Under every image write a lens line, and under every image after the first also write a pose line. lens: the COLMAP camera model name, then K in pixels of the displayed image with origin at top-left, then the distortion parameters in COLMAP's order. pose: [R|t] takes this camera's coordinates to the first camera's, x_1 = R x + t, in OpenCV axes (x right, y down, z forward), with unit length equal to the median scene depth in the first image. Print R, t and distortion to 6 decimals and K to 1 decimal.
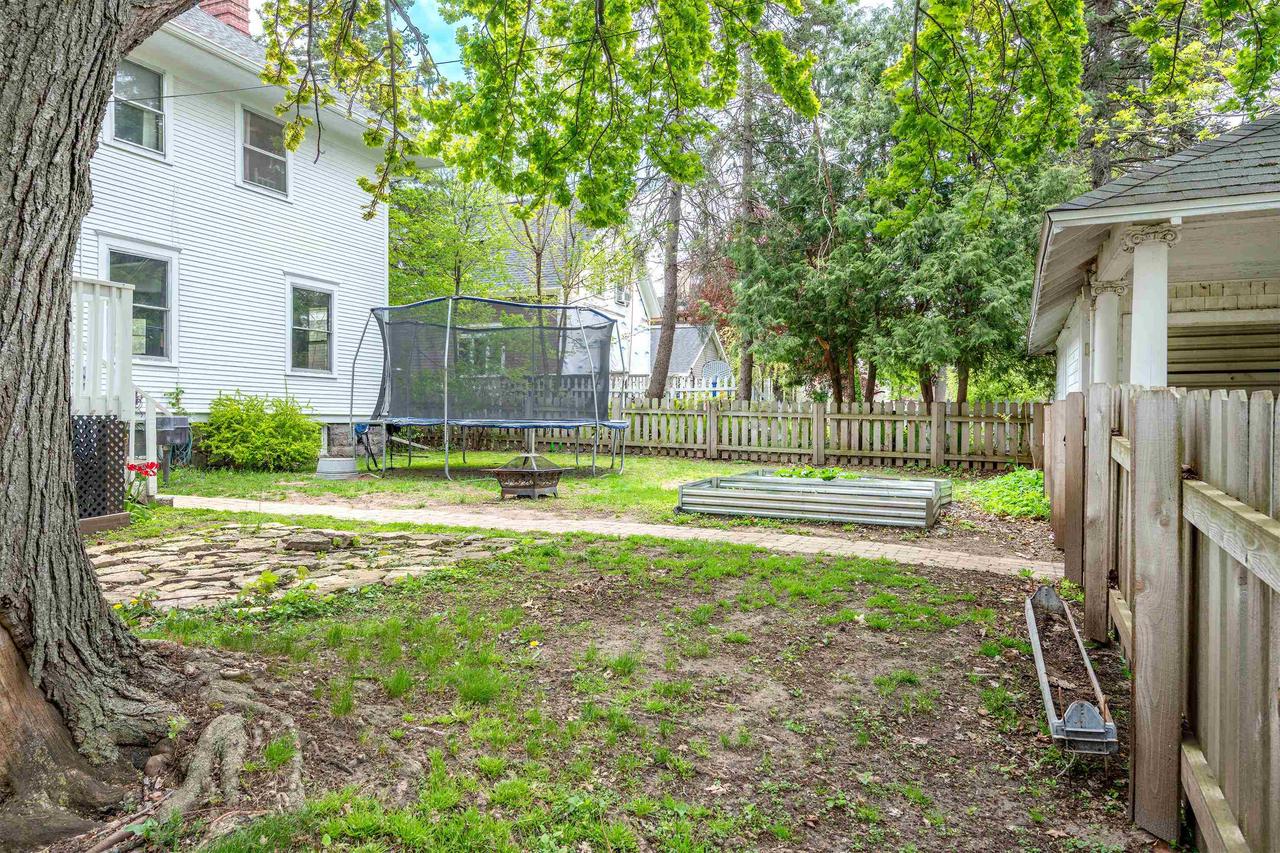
lens RADIAL K [[906.0, 0, 707.6], [0, 906.0, 437.8], [0, 0, 1]] dist [0.037739, -0.000614]
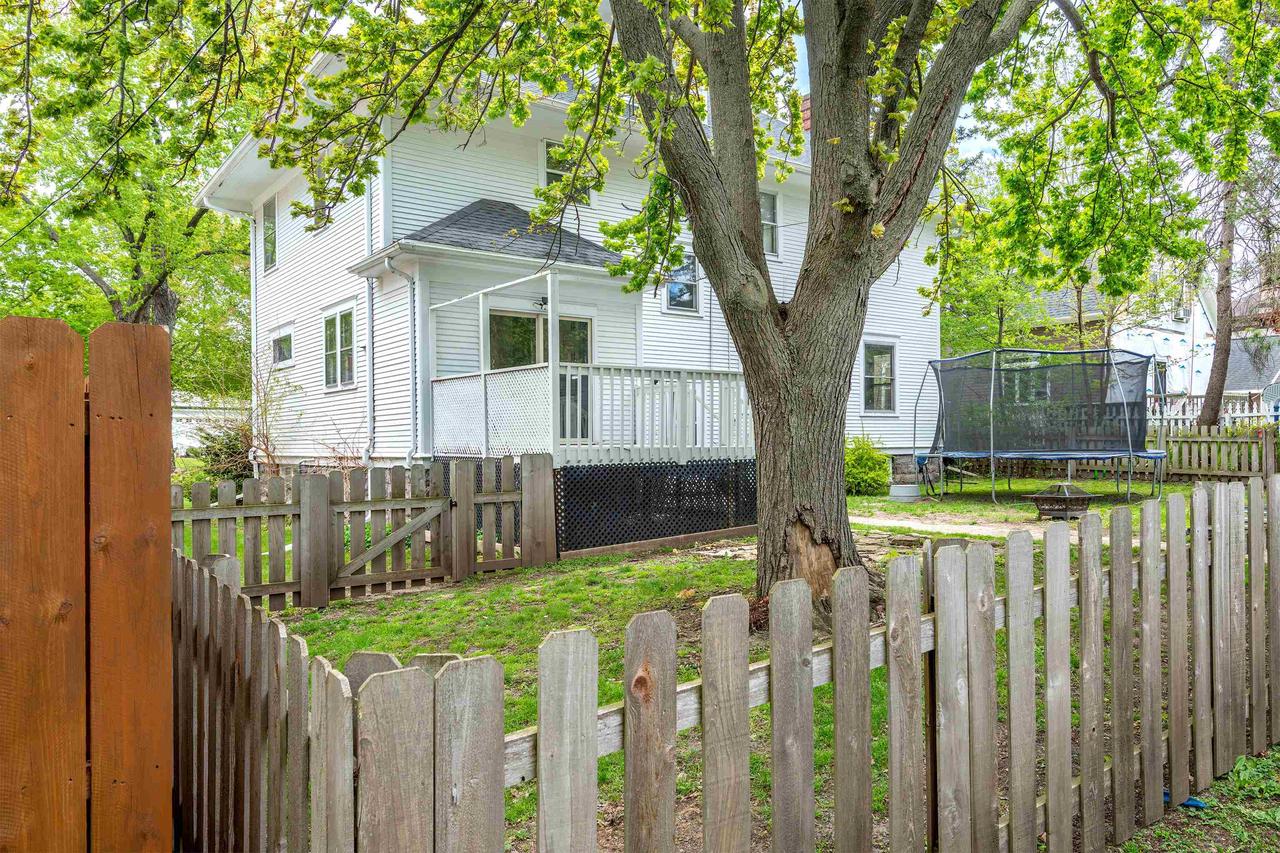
lens RADIAL K [[906.0, 0, 707.6], [0, 906.0, 437.8], [0, 0, 1]] dist [0.037739, -0.000614]
pose [[0.833772, -0.025495, -0.551520, 0.049767], [0.010337, 0.999479, -0.030575, -0.006038], [0.552012, 0.019792, 0.833601, -0.167833]]
